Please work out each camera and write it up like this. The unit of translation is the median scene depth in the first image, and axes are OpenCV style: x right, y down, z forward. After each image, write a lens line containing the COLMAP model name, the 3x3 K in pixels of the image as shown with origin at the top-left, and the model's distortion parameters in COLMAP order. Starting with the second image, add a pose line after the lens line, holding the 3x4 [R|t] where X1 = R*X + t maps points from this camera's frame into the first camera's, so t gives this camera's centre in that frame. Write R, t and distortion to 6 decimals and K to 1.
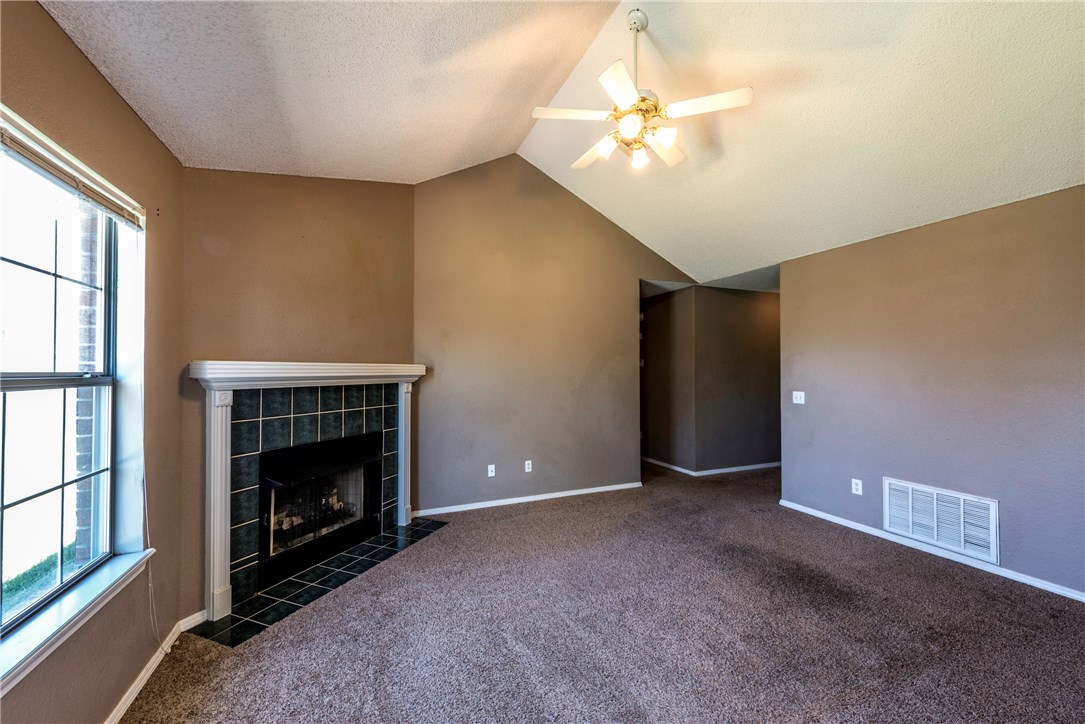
lens RADIAL K [[424.0, 0, 545.7], [0, 424.0, 364.3], [0, 0, 1]] dist [0.010001, -0.003516]
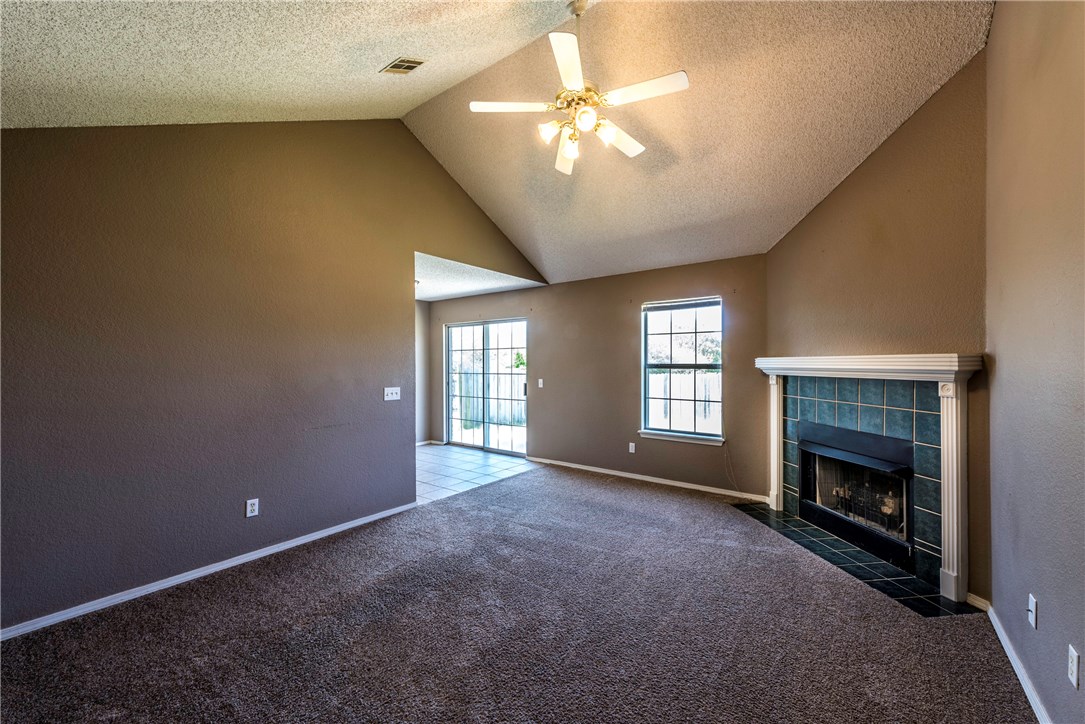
lens RADIAL K [[424.0, 0, 545.7], [0, 424.0, 364.3], [0, 0, 1]] dist [0.010001, -0.003516]
pose [[-0.870469, 0.003656, -0.492209, 0.808179], [0.009870, 0.999901, -0.010027, 0.026304], [0.492124, -0.013586, -0.870419, 1.921290]]
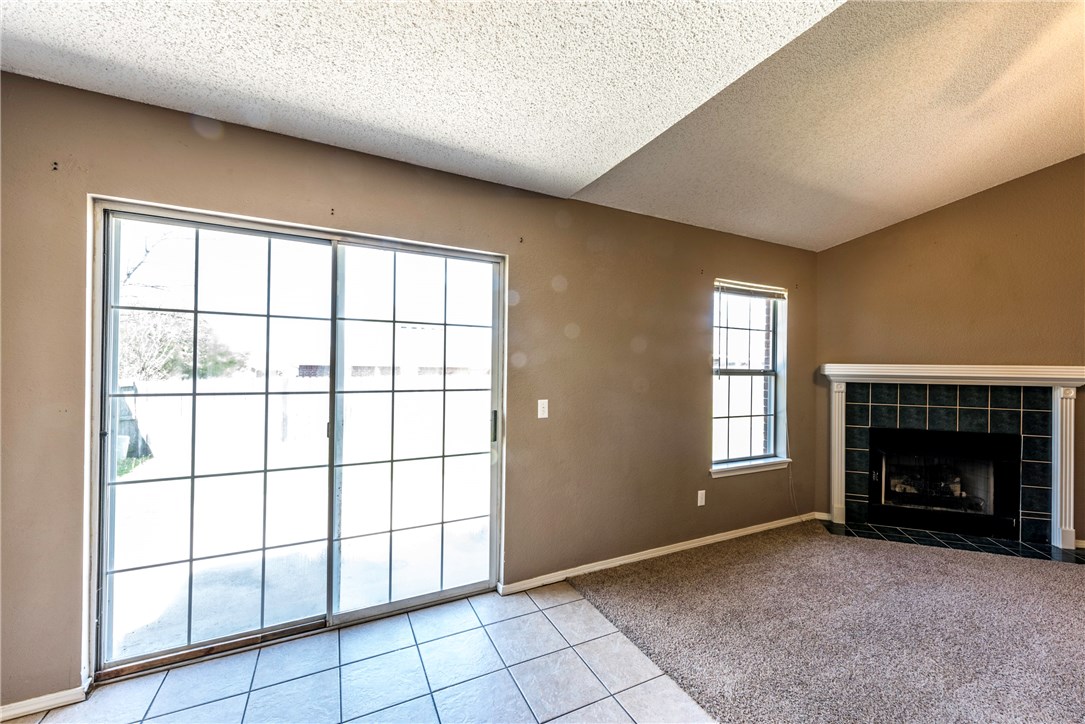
lens RADIAL K [[424.0, 0, 545.7], [0, 424.0, 364.3], [0, 0, 1]] dist [0.010001, -0.003516]
pose [[0.059583, -0.004735, -0.998212, 0.738136], [-0.000164, 0.999989, -0.004753, 0.001327], [0.998223, 0.000447, 0.059581, -0.189058]]
